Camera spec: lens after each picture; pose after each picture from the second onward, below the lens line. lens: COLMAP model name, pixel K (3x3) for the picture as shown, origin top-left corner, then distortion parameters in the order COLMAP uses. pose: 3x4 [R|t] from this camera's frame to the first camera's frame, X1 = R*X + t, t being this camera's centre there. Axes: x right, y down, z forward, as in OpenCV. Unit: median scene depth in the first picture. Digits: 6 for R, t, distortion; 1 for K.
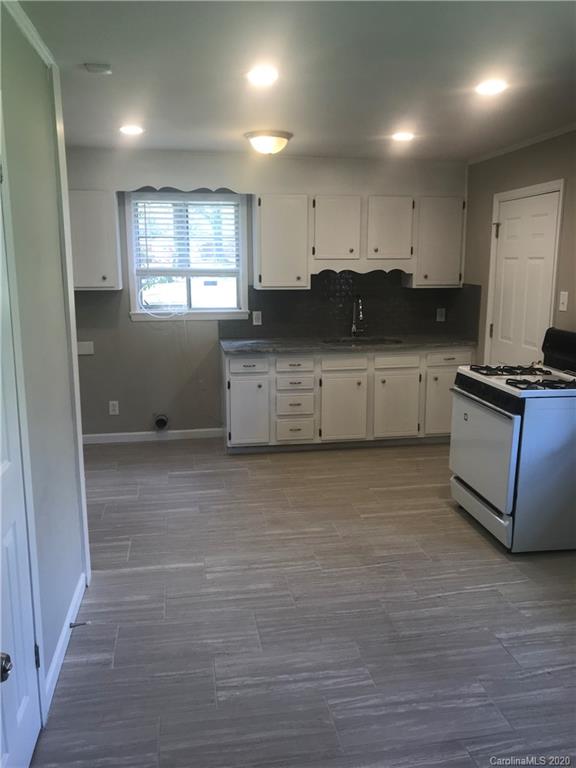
lens RADIAL K [[630.9, 0, 288.7], [0, 630.9, 380.0], [0, 0, 1]] dist [0.047227, -0.057311]
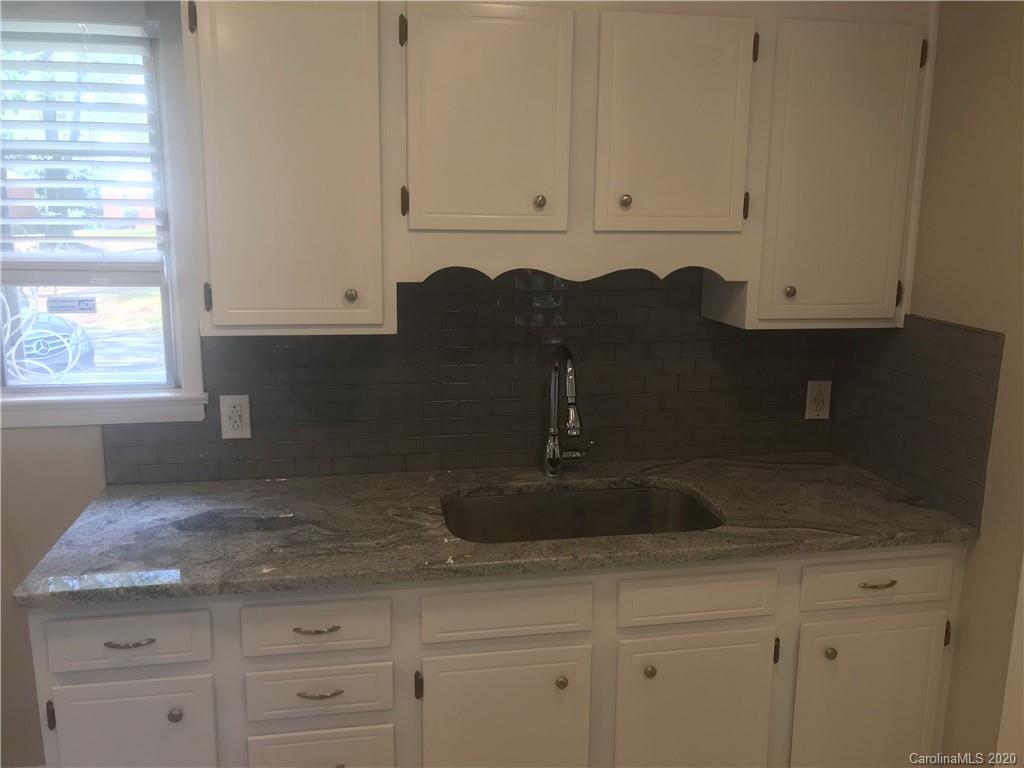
lens RADIAL K [[841.2, 0, 496.8], [0, 841.2, 370.1], [0, 0, 1]] dist [0.047227, -0.057311]
pose [[0.999939, 0.010959, -0.001687, 0.084670], [-0.010974, 0.999894, -0.009545, -0.129698], [0.001582, 0.009562, 0.999953, 0.643941]]
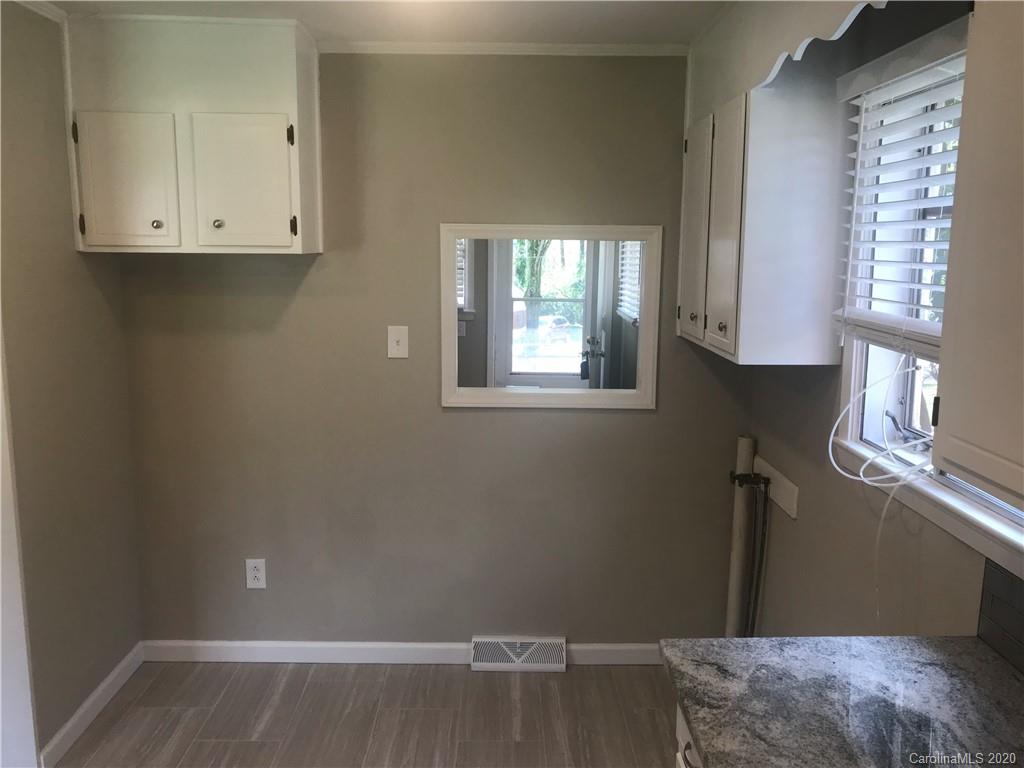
lens RADIAL K [[841.2, 0, 512.3], [0, 841.2, 381.0], [0, 0, 1]] dist [0.047227, -0.057311]
pose [[-0.154340, 0.164608, -0.974209, 0.231669], [-0.196752, 0.961155, 0.193573, -0.202810], [0.968229, 0.221553, -0.115958, 0.940187]]
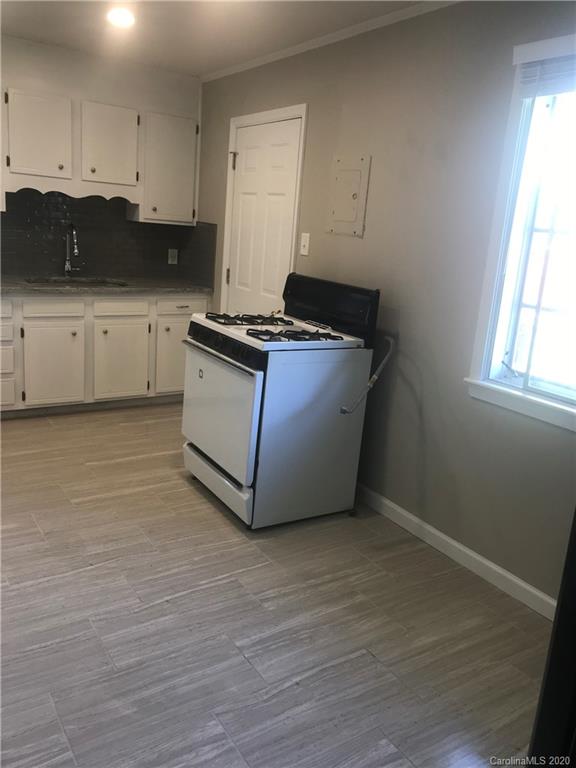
lens RADIAL K [[630.9, 0, 288.6], [0, 630.9, 376.4], [0, 0, 1]] dist [0.047227, -0.057311]
pose [[0.917021, -0.020402, 0.398317, 0.039487], [-0.006693, 0.997763, 0.066514, 0.003802], [-0.398783, -0.063661, 0.914833, 0.139909]]
